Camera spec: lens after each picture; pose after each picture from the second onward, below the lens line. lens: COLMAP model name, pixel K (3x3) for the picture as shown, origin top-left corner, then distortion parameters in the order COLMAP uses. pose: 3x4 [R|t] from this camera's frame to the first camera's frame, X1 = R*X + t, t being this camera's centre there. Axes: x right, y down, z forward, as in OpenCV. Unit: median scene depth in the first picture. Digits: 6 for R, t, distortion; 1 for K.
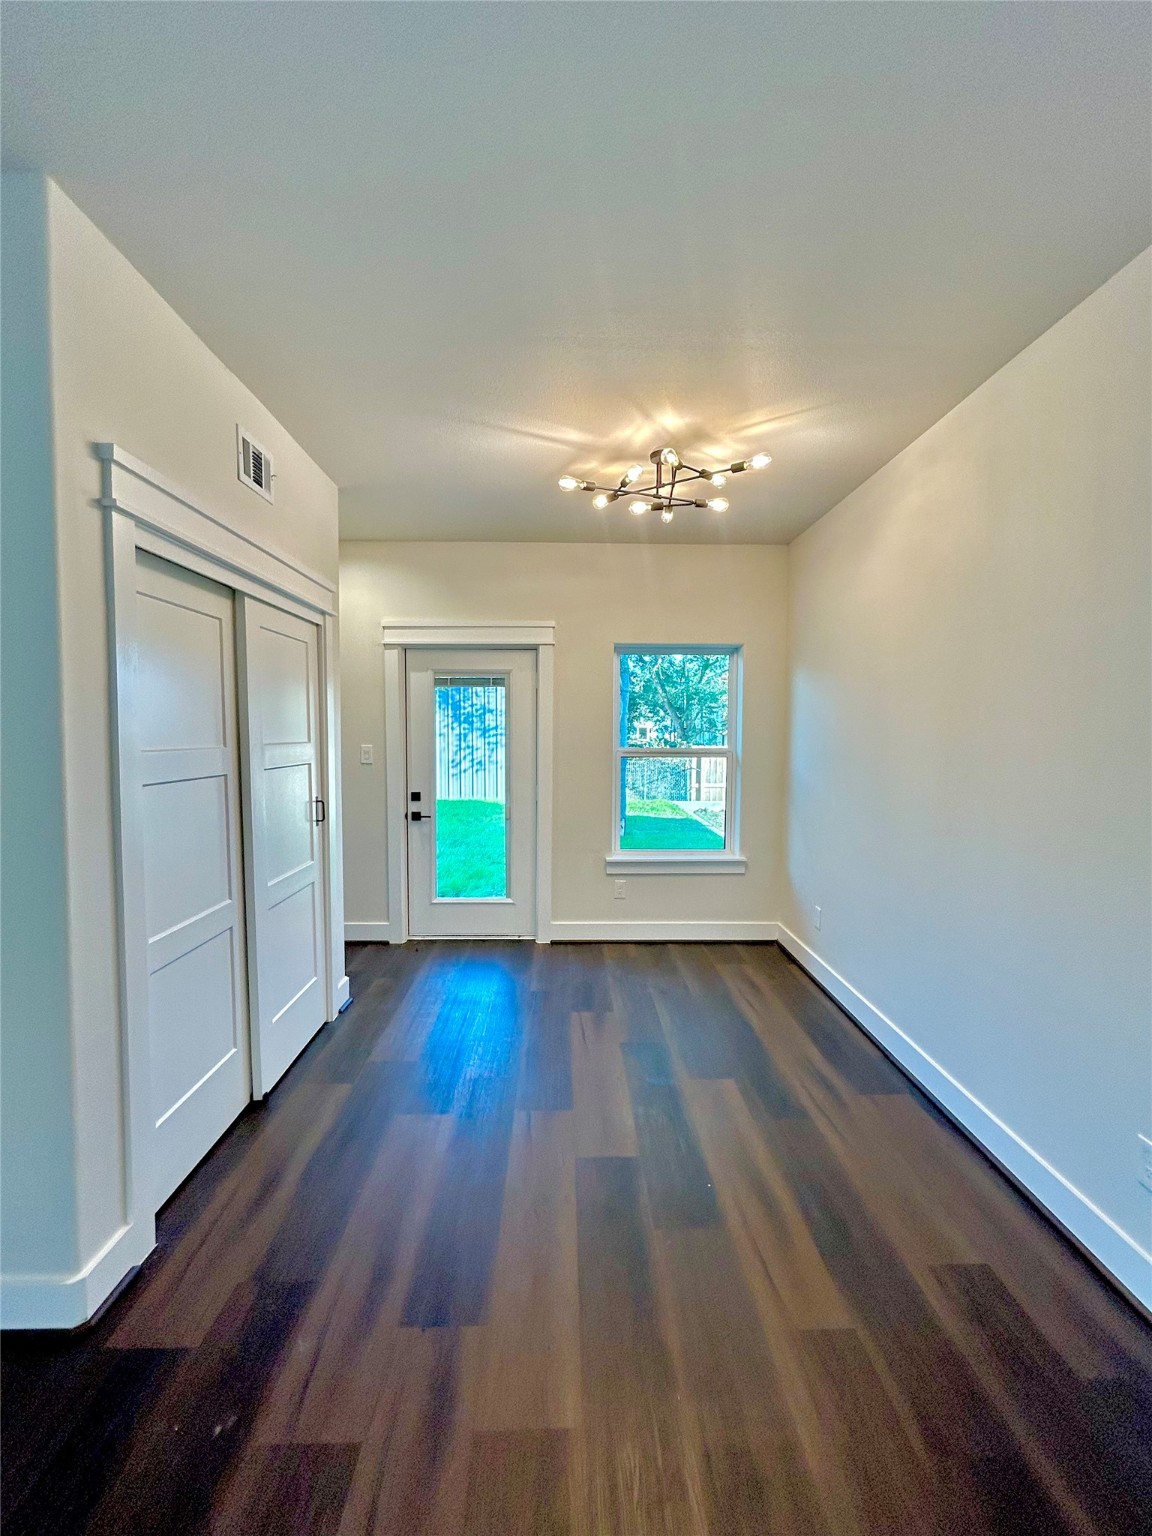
lens RADIAL K [[685.8, 0, 585.7], [0, 685.8, 774.4], [0, 0, 1]] dist [0.002997, 0.000308]
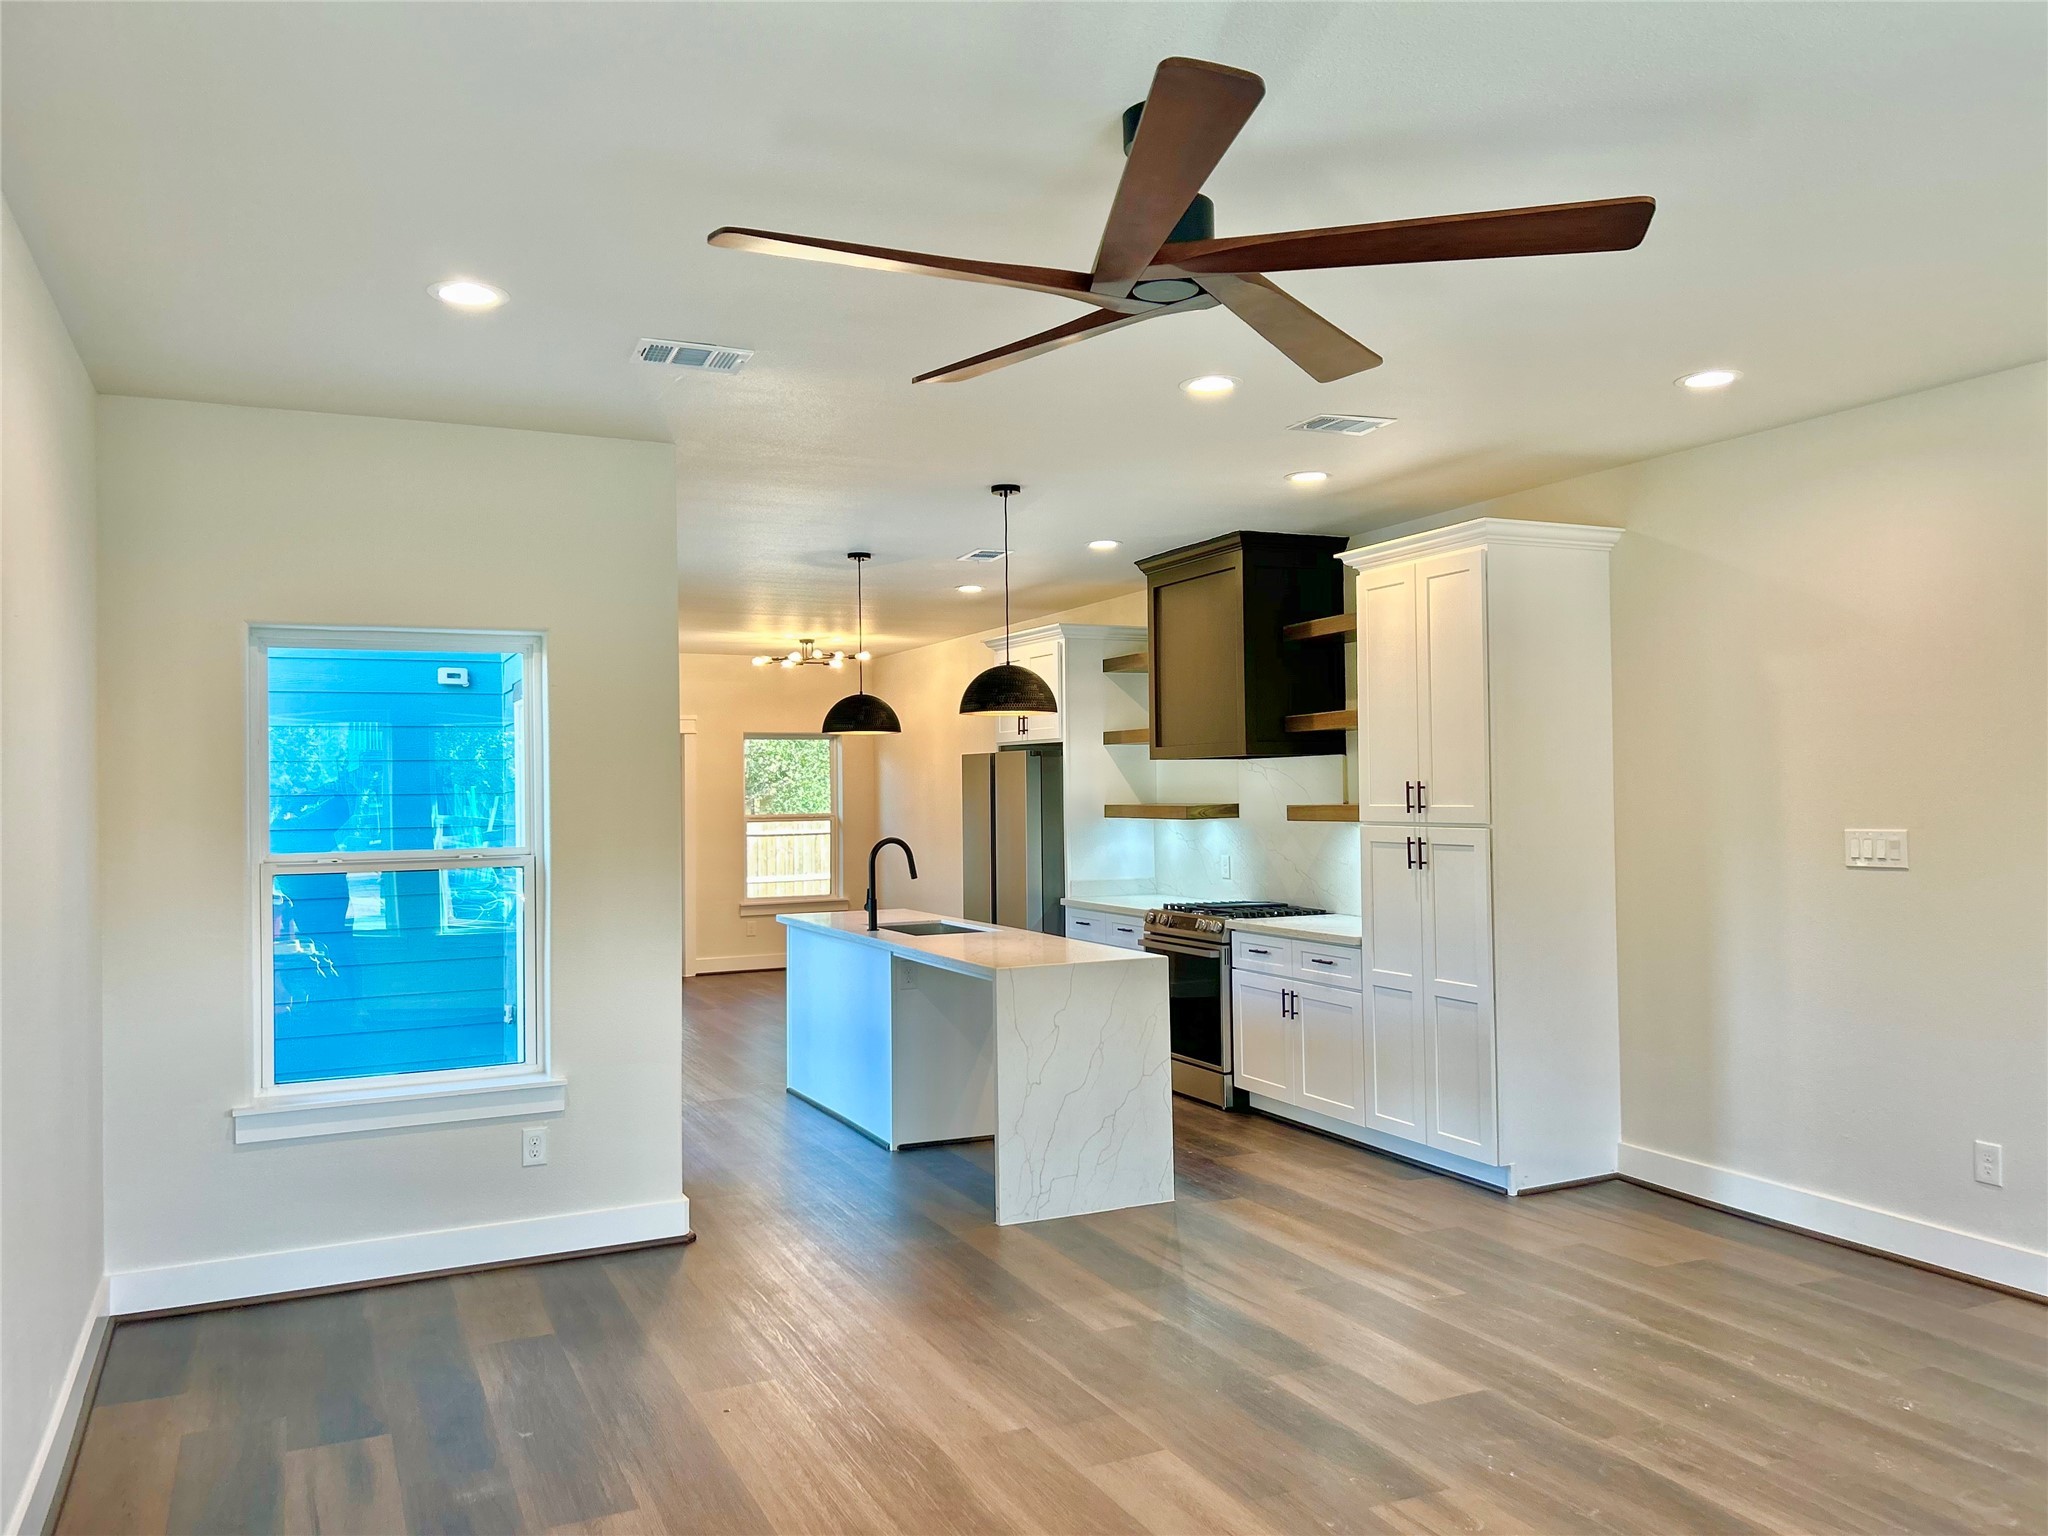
lens RADIAL K [[1547.9, 0, 1010.0], [0, 1547.9, 762.7], [0, 0, 1]] dist [0.043042, -0.004802]
pose [[0.921150, -0.011555, 0.389037, -0.606691], [0.045058, 0.996004, -0.077104, 0.106624], [-0.386591, 0.088554, 0.917990, -1.781050]]
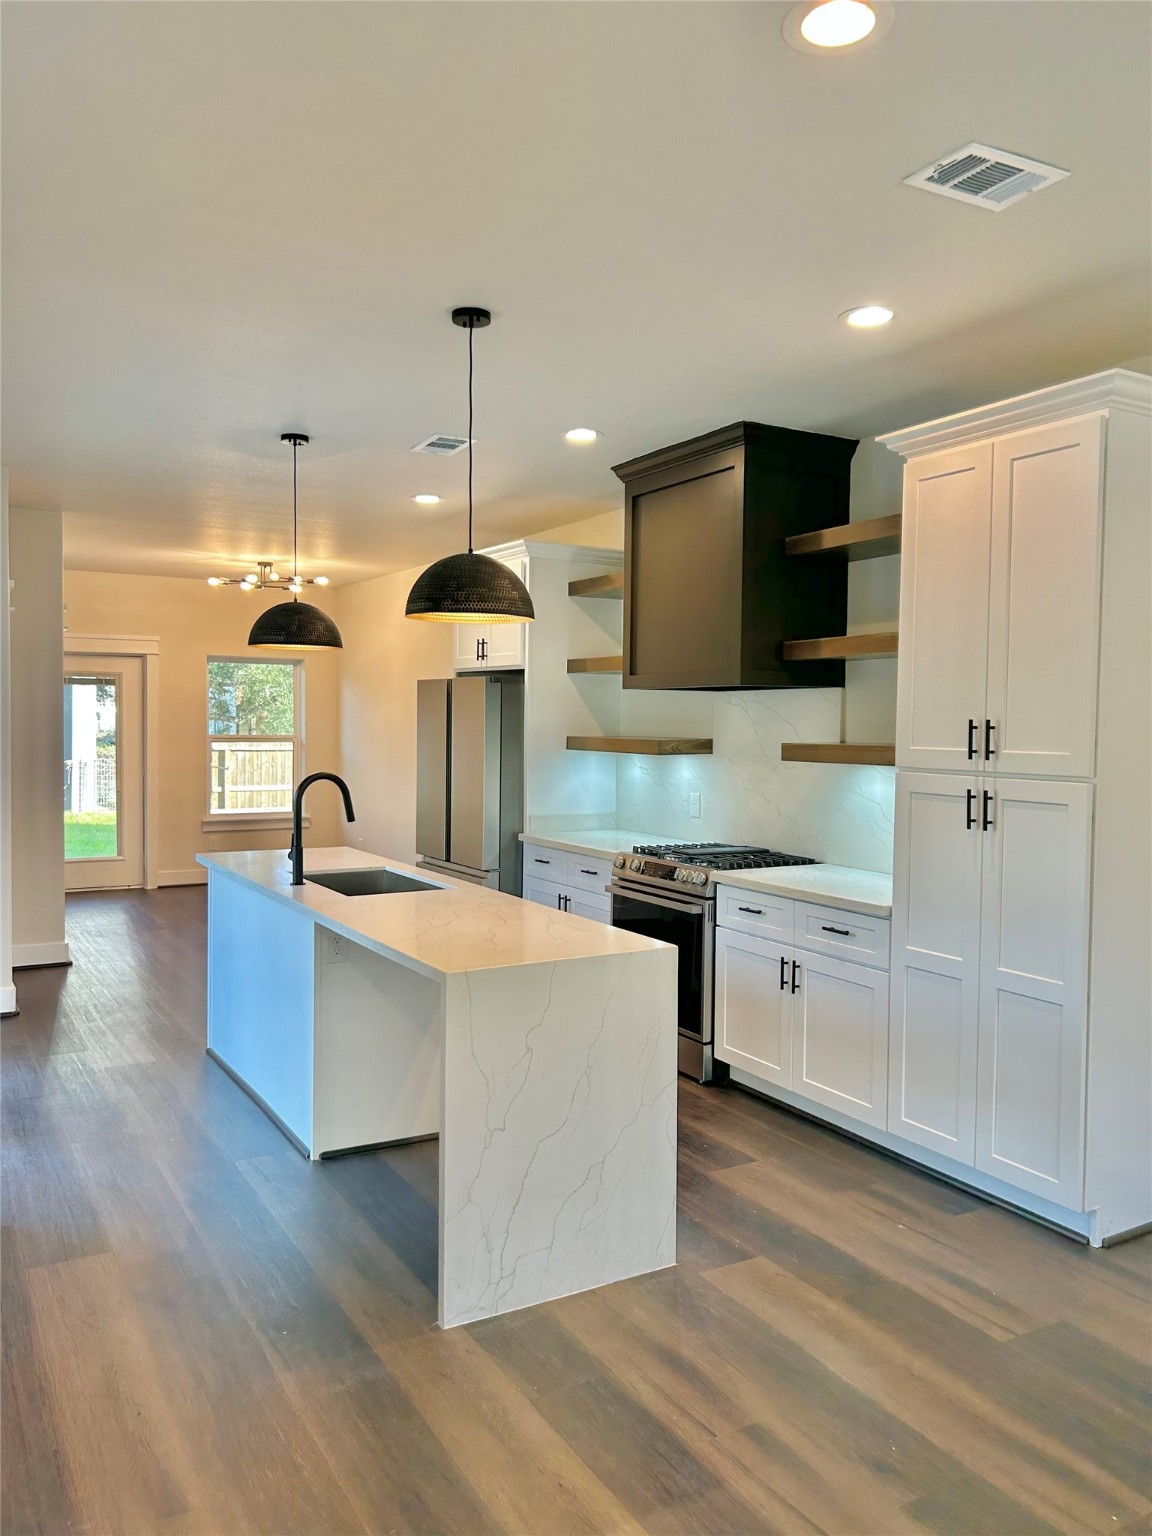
lens RADIAL K [[1160.9, 0, 578.9], [0, 1160.9, 771.9], [0, 0, 1]] dist [0.043042, -0.004802]
pose [[0.878120, -0.017947, 0.478103, -0.395721], [0.025857, 0.999616, -0.009967, 0.072662], [-0.477741, 0.021114, 0.878247, -1.270588]]
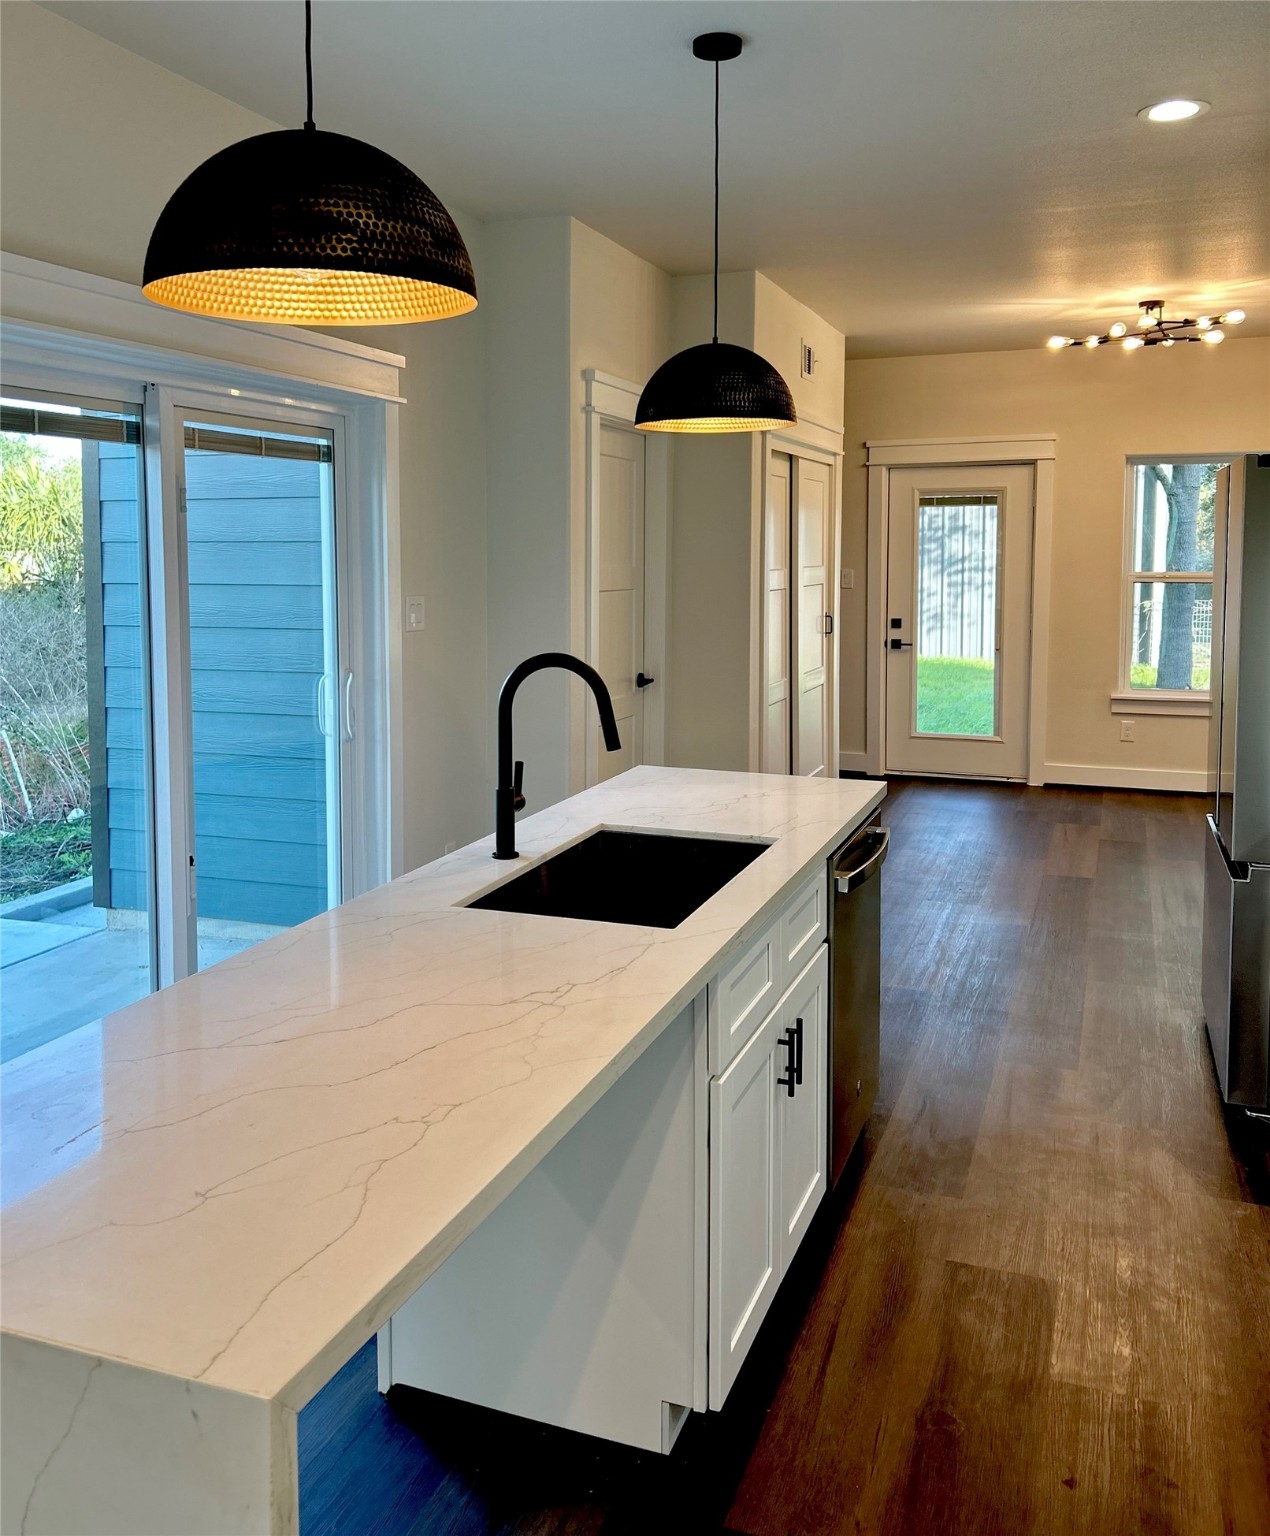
lens RADIAL K [[1330.3, 0, 571.0], [0, 1330.3, 637.5], [0, 0, 1]] dist [0.013304, -0.010593]
pose [[0.910607, 0.019678, -0.412804, 0.102922], [-0.018294, 0.999806, 0.007305, 0.047493], [0.412868, 0.000900, 0.910791, -0.867756]]
